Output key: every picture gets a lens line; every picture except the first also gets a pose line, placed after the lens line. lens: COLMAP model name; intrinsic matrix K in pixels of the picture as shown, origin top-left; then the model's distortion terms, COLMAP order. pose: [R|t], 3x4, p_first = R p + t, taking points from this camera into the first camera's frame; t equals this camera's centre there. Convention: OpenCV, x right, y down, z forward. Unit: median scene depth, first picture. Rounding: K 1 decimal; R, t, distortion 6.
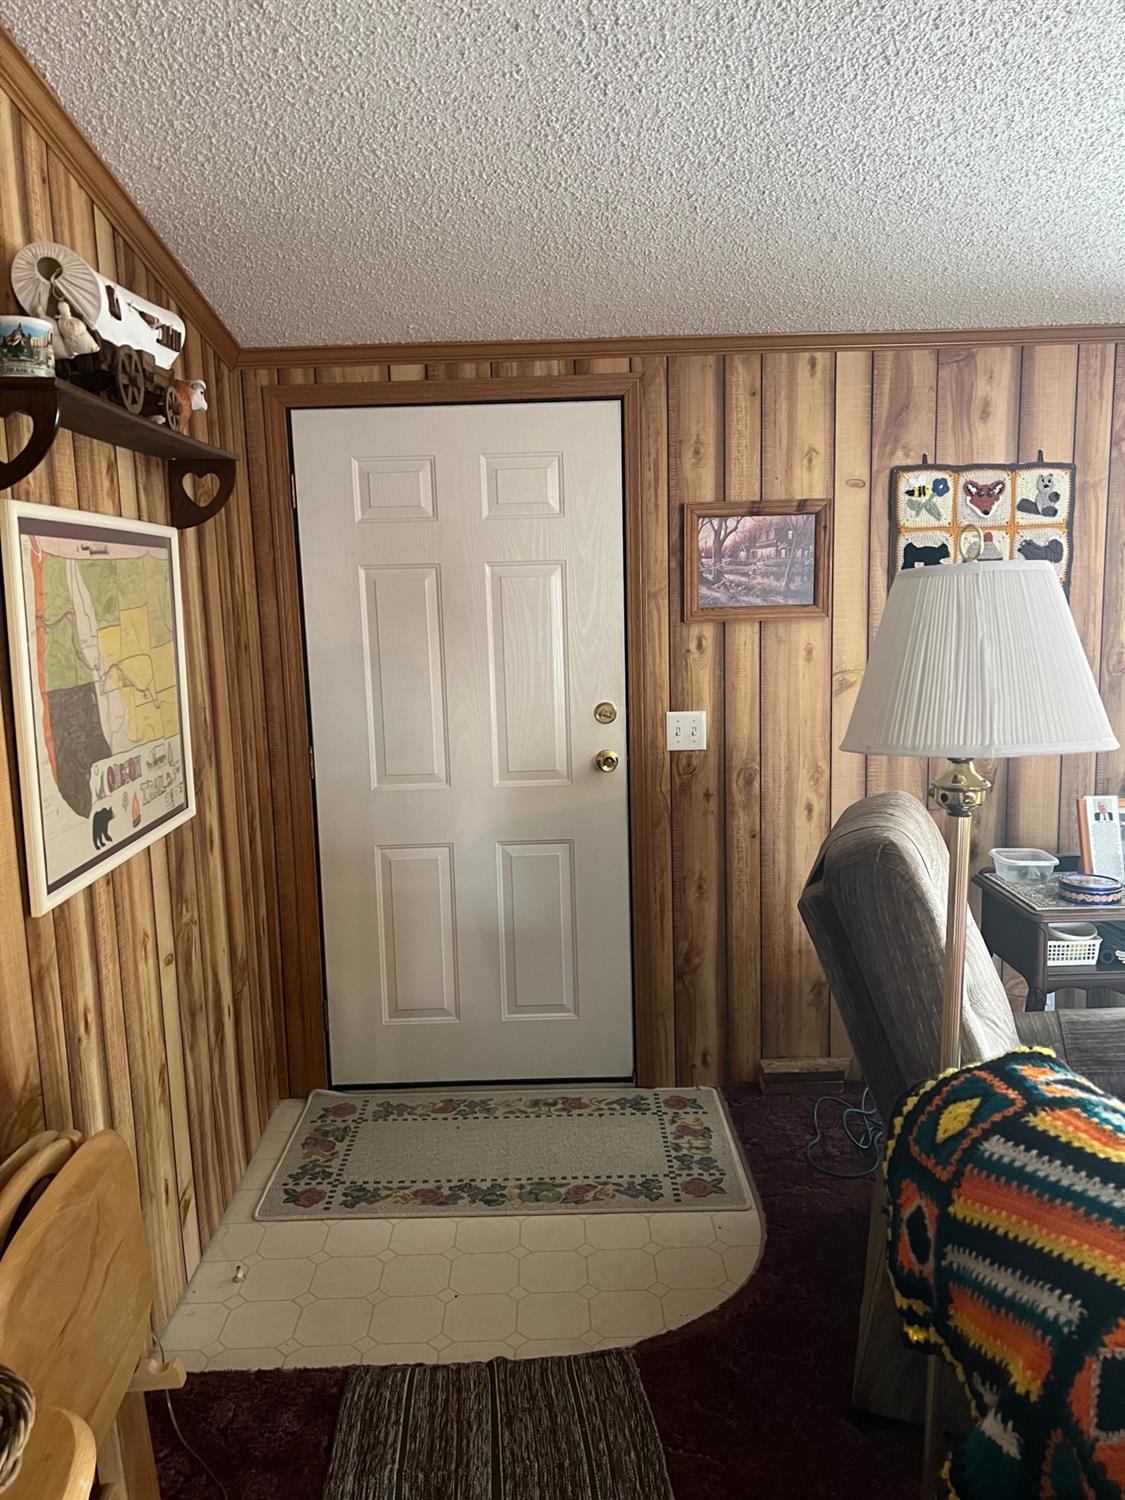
lens RADIAL K [[1118.6, 0, 557.1], [0, 1118.6, 754.1], [0, 0, 1]] dist [0.025350, -0.018766]
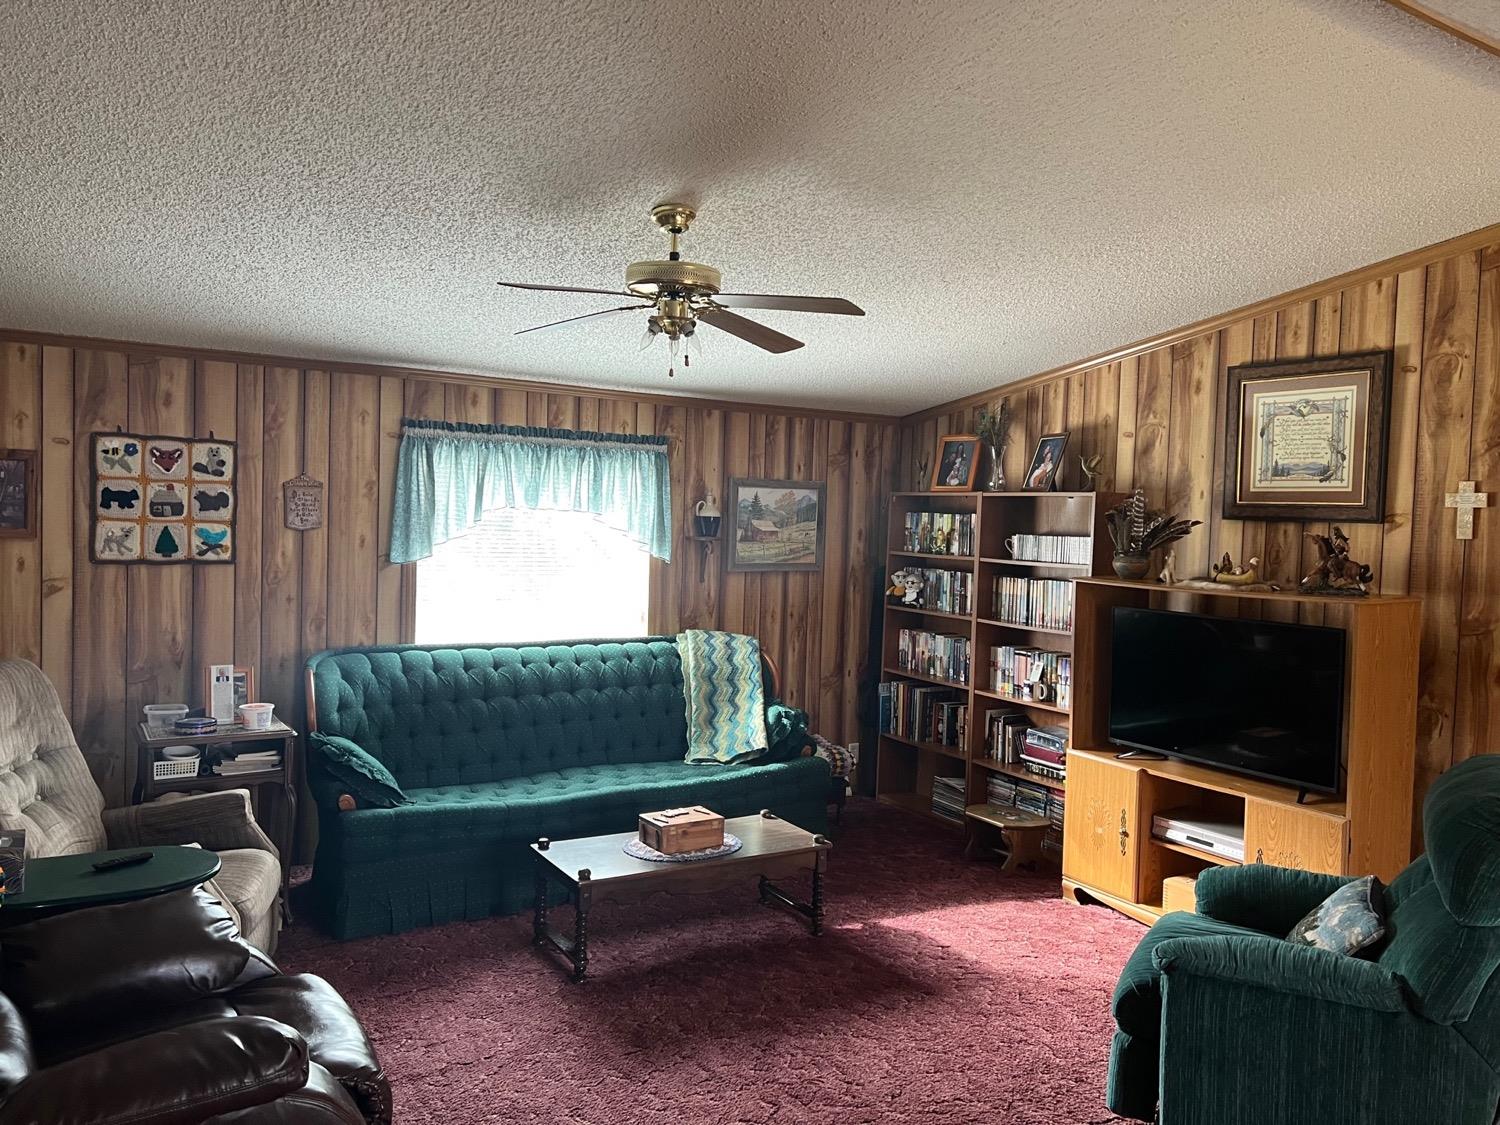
lens RADIAL K [[1118.6, 0, 752.3], [0, 1118.6, 565.7], [0, 0, 1]] dist [0.025350, -0.018766]
pose [[0.847160, 0.031427, 0.530408, 0.257344], [0.023108, 0.995125, -0.095871, 0.058970], [-0.530835, 0.093475, 0.842304, -0.579738]]
